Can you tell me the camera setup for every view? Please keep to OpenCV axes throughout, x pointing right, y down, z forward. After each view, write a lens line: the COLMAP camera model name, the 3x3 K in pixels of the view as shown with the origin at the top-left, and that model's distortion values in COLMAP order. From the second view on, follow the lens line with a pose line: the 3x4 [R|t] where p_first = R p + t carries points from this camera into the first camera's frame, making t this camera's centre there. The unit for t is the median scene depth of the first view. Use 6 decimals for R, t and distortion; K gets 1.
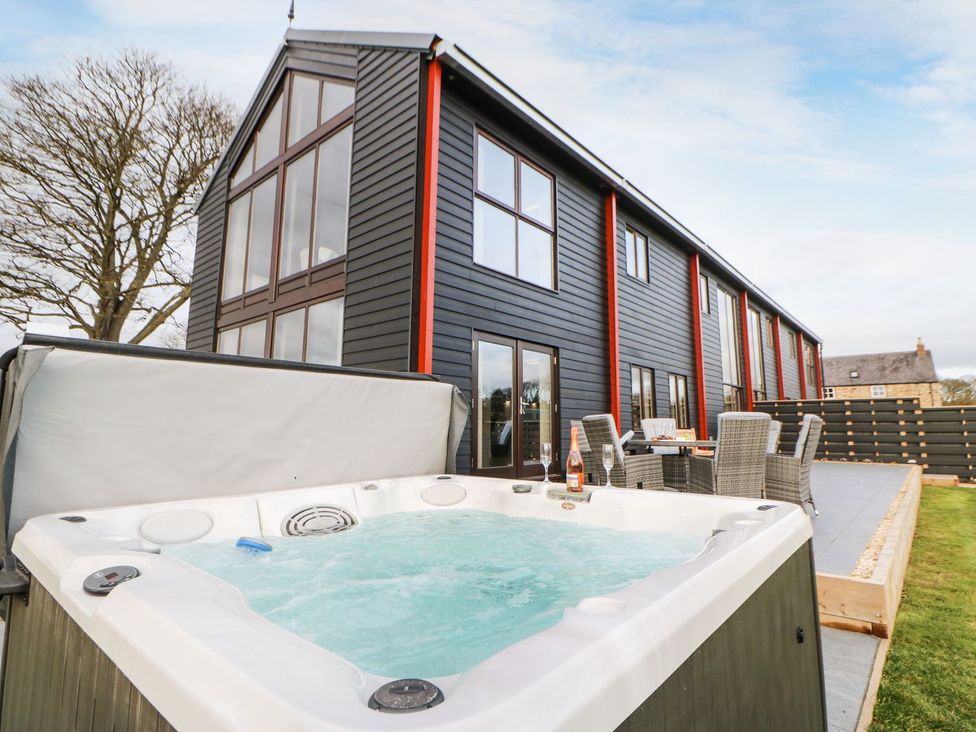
lens RADIAL K [[474.6, 0, 488.0], [0, 474.6, 366.0], [0, 0, 1]] dist [-0.002163, -0.000081]
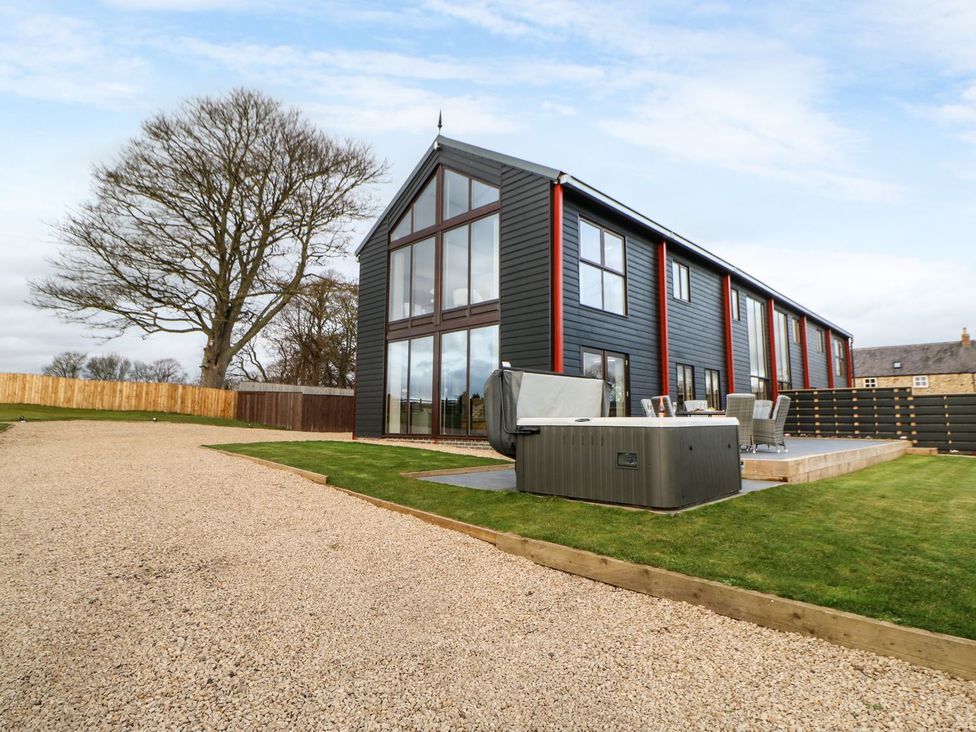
lens RADIAL K [[511.5, 0, 488.0], [0, 511.5, 366.0], [0, 0, 1]] dist [0.002125, 0.000179]
pose [[0.998791, -0.005164, -0.048879, -0.175087], [0.006162, 0.999775, 0.020289, -0.028852], [0.048763, -0.020566, 0.998599, -0.516959]]
